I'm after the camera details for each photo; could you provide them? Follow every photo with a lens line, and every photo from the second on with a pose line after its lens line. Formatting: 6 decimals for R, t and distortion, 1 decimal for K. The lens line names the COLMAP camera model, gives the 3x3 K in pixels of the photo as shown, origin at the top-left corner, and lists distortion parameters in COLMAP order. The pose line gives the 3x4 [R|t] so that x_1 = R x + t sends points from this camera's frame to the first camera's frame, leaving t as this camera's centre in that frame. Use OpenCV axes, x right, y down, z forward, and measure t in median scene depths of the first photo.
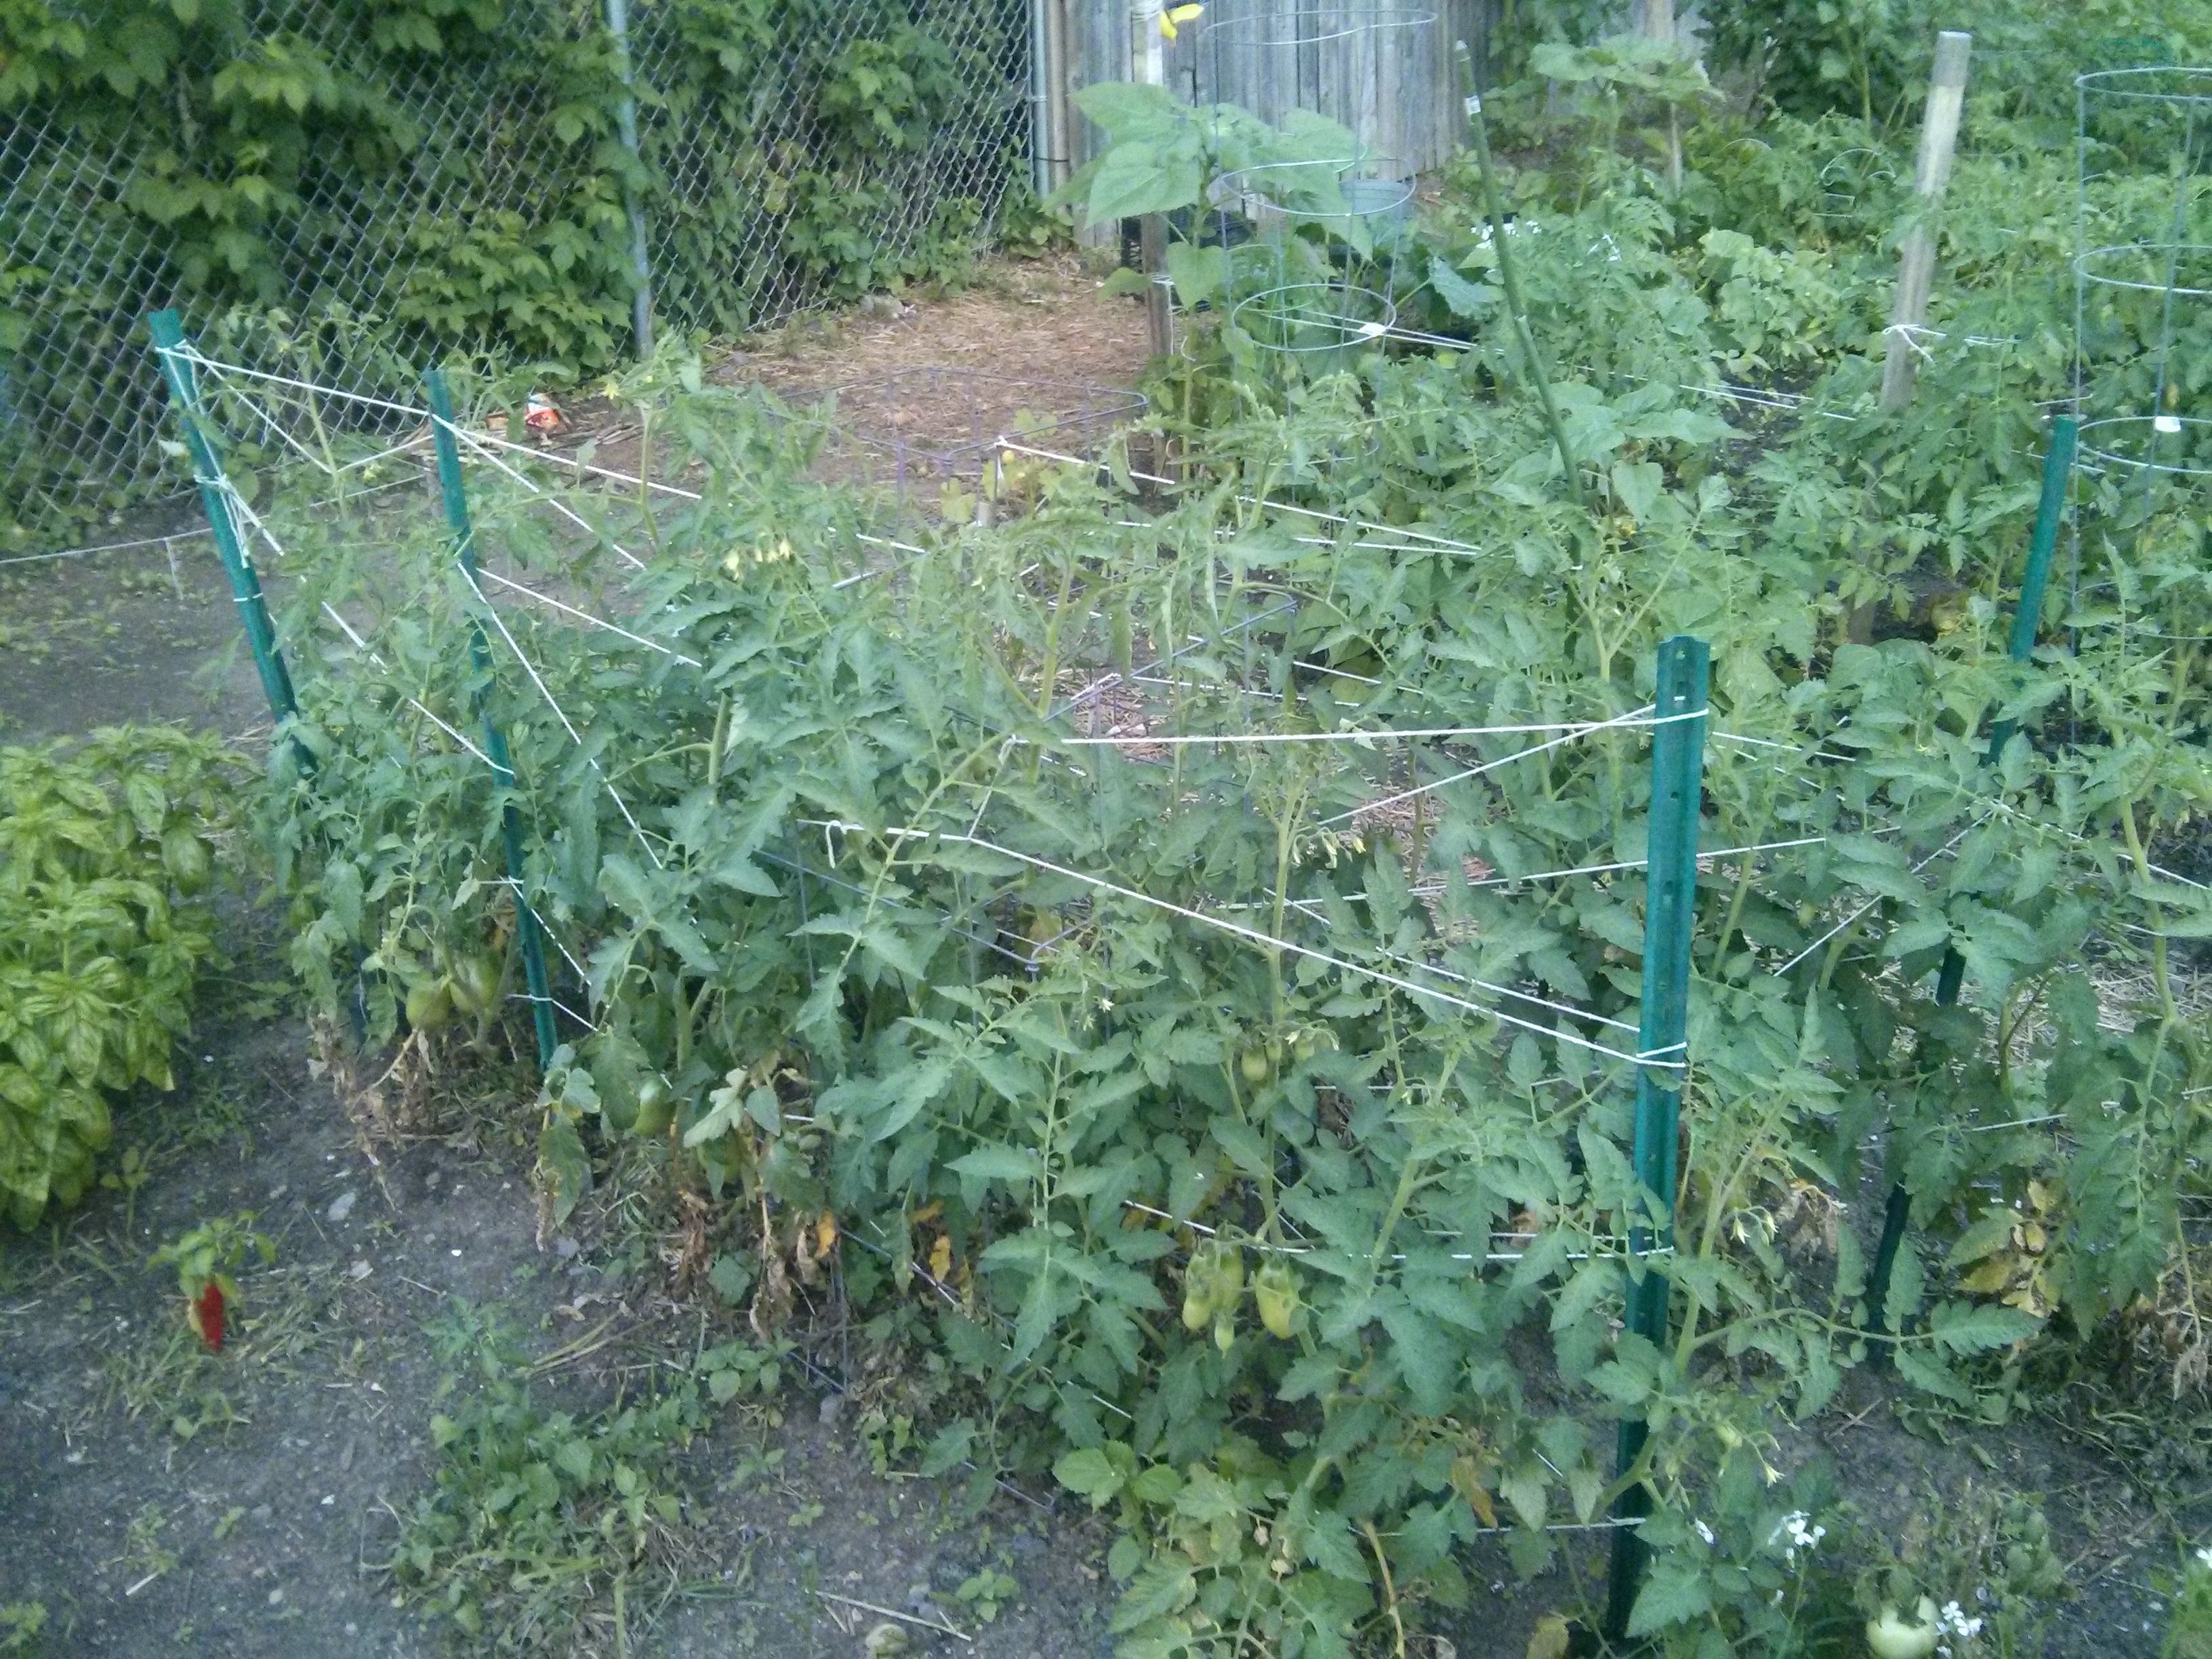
lens RADIAL K [[2077.5, 0, 1106.0], [0, 2077.5, 829.5], [0, 0, 1]] dist [-0.002098, -0.067582]
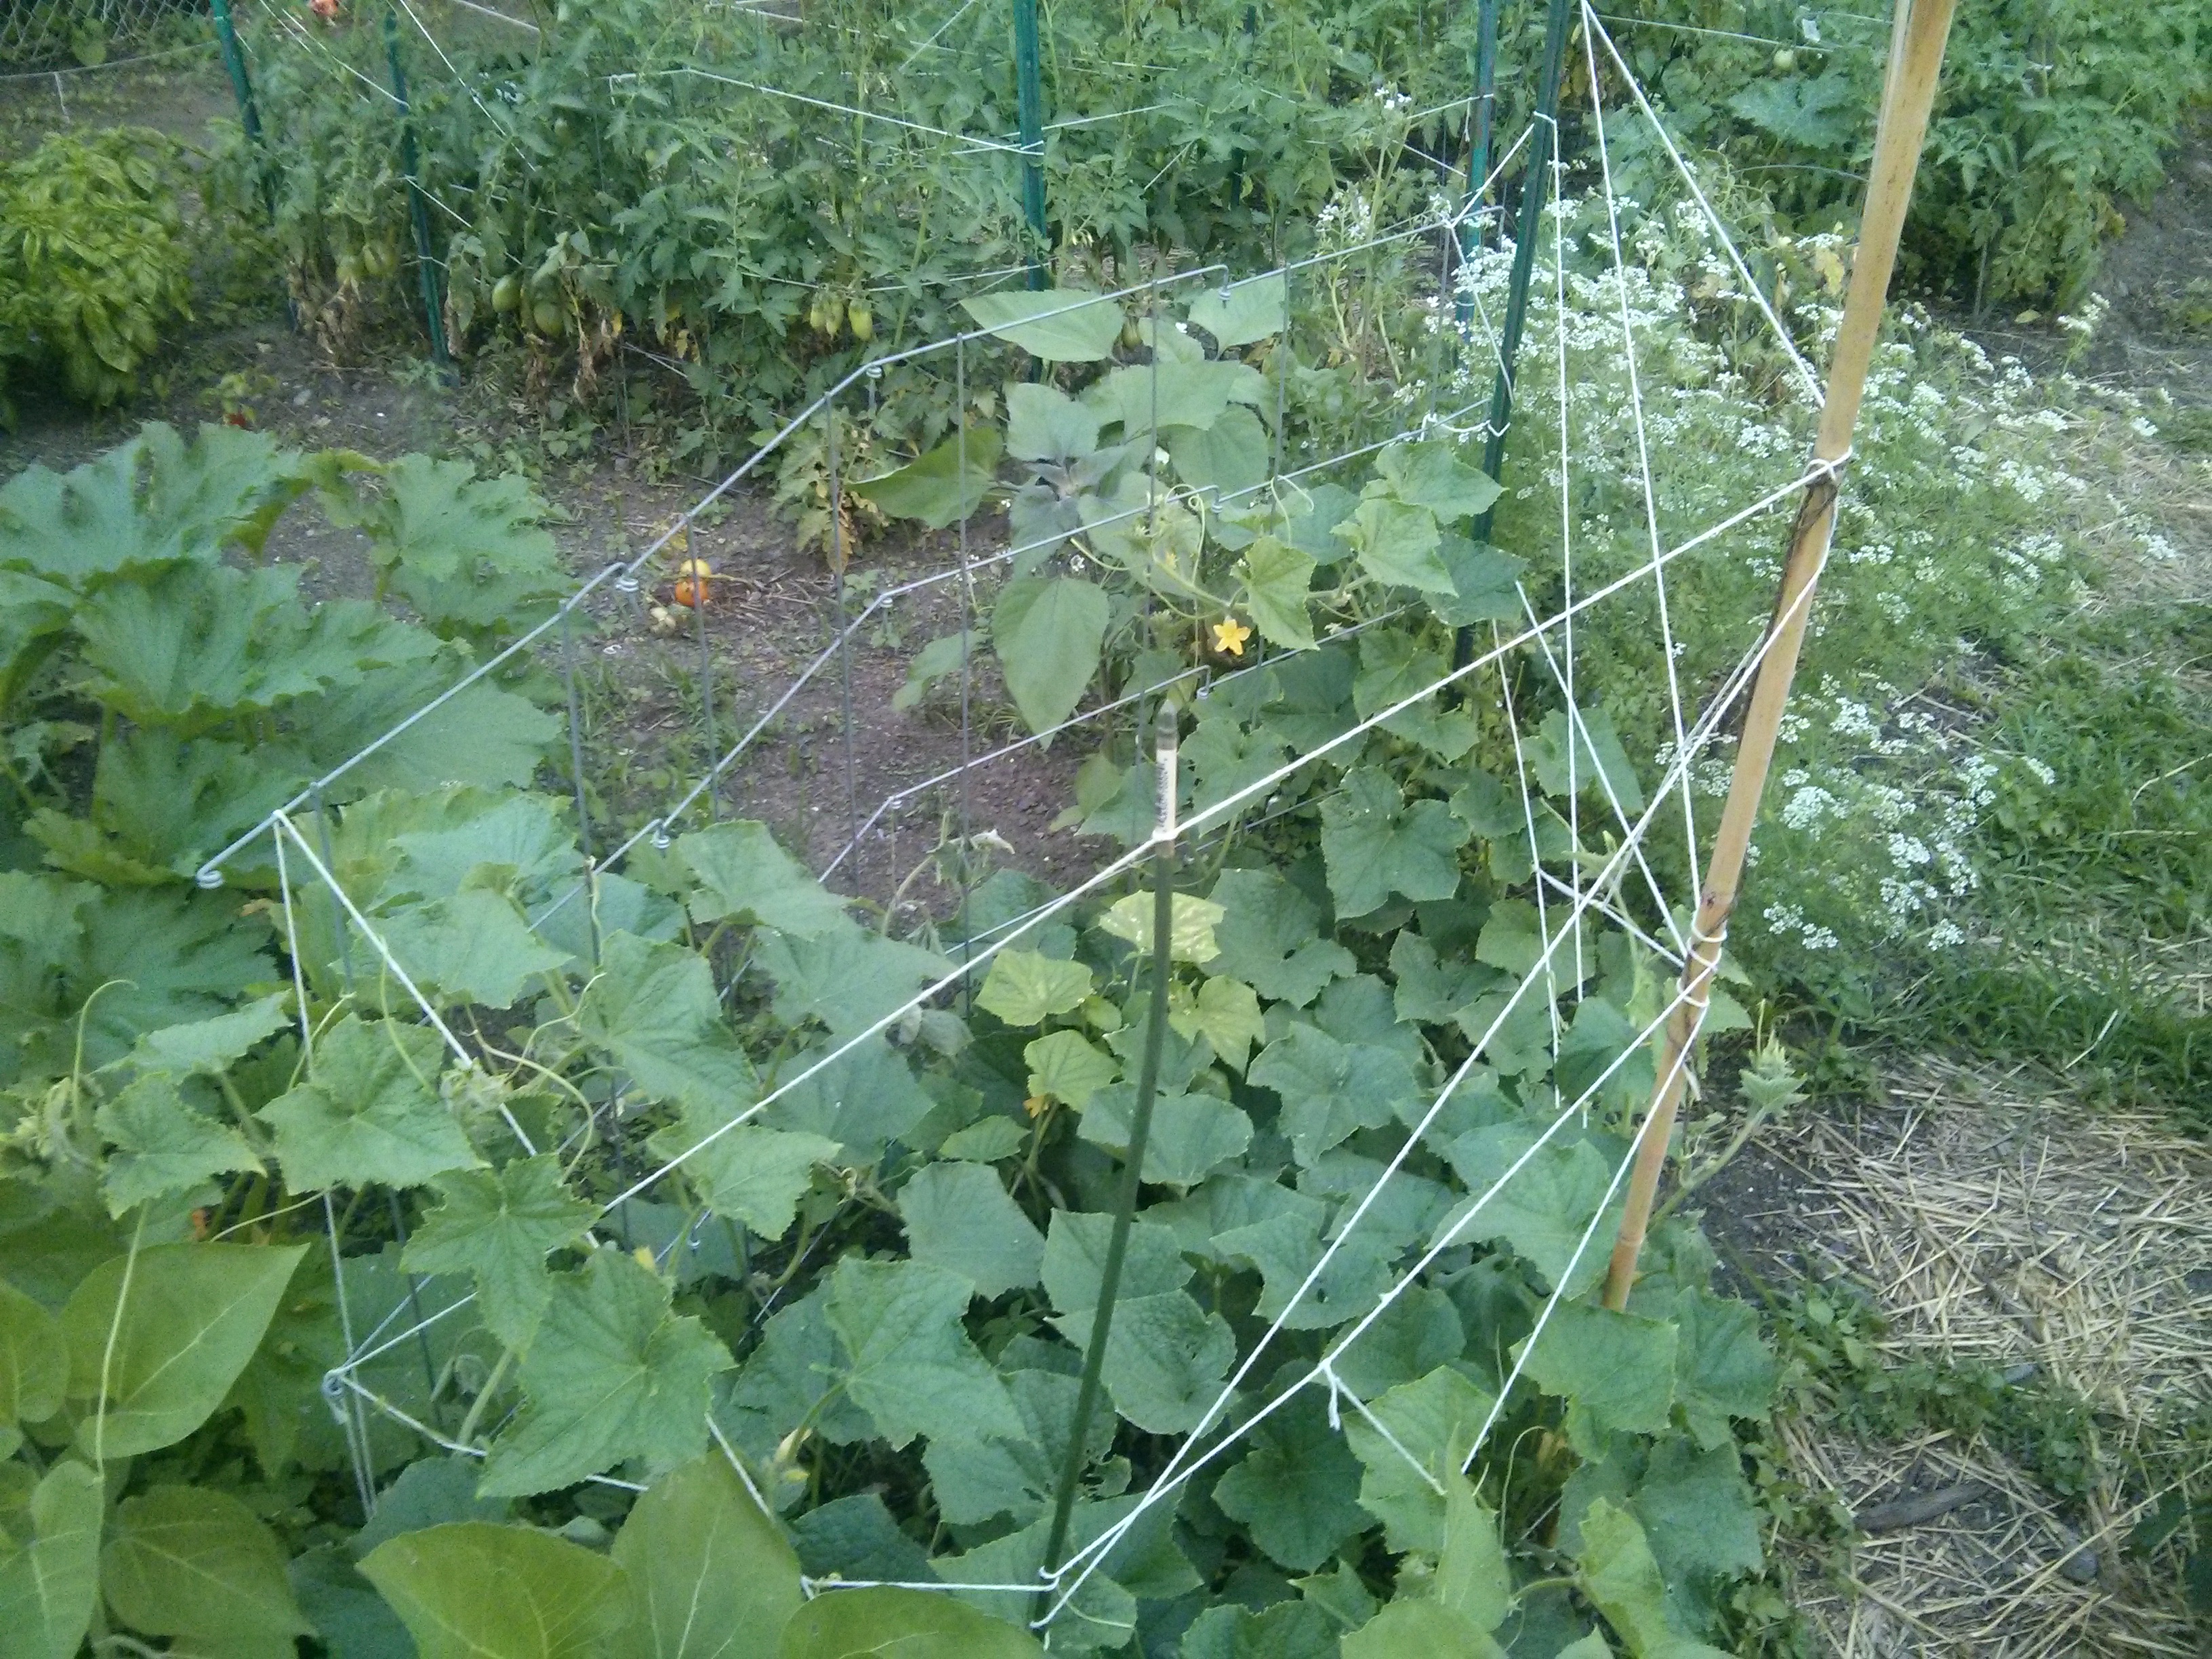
lens RADIAL K [[2077.5, 0, 1106.0], [0, 2077.5, 829.5], [0, 0, 1]] dist [-0.002098, -0.067582]
pose [[0.990284, -0.043400, 0.132111, 0.028643], [0.029955, 0.994322, 0.102111, 0.436053], [-0.135793, -0.097162, 0.985961, -0.846237]]
